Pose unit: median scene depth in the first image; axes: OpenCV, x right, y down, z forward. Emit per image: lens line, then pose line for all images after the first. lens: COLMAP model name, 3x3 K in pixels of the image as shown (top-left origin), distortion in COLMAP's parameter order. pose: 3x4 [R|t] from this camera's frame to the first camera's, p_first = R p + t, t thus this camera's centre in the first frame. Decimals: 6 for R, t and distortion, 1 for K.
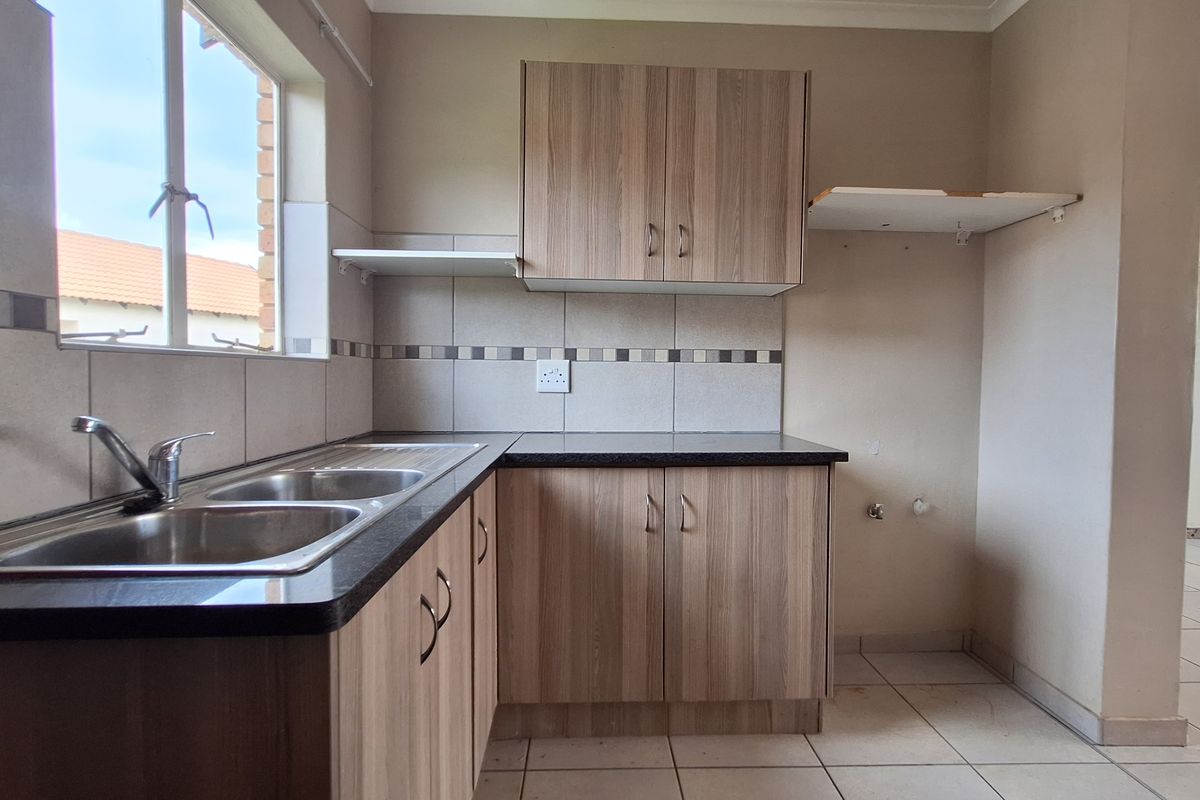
lens RADIAL K [[563.0, 0, 610.4], [0, 563.0, 397.2], [0, 0, 1]] dist [-0.013623, 0.004974]
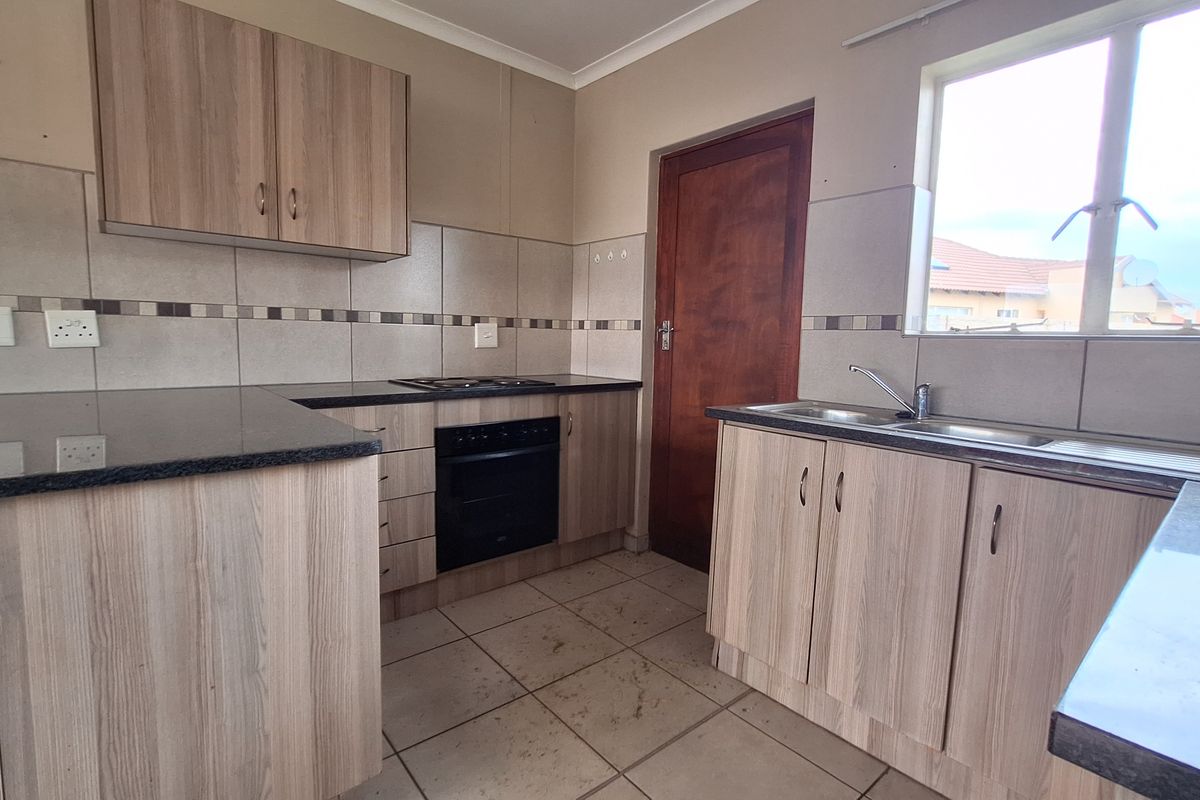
lens RADIAL K [[563.0, 0, 605.7], [0, 563.0, 394.1], [0, 0, 1]] dist [-0.013623, 0.004974]
pose [[-0.782057, 0.031672, -0.622401, 0.617278], [-0.060710, 0.990086, 0.126665, -0.030511], [0.620242, 0.136845, -0.772381, 0.936213]]
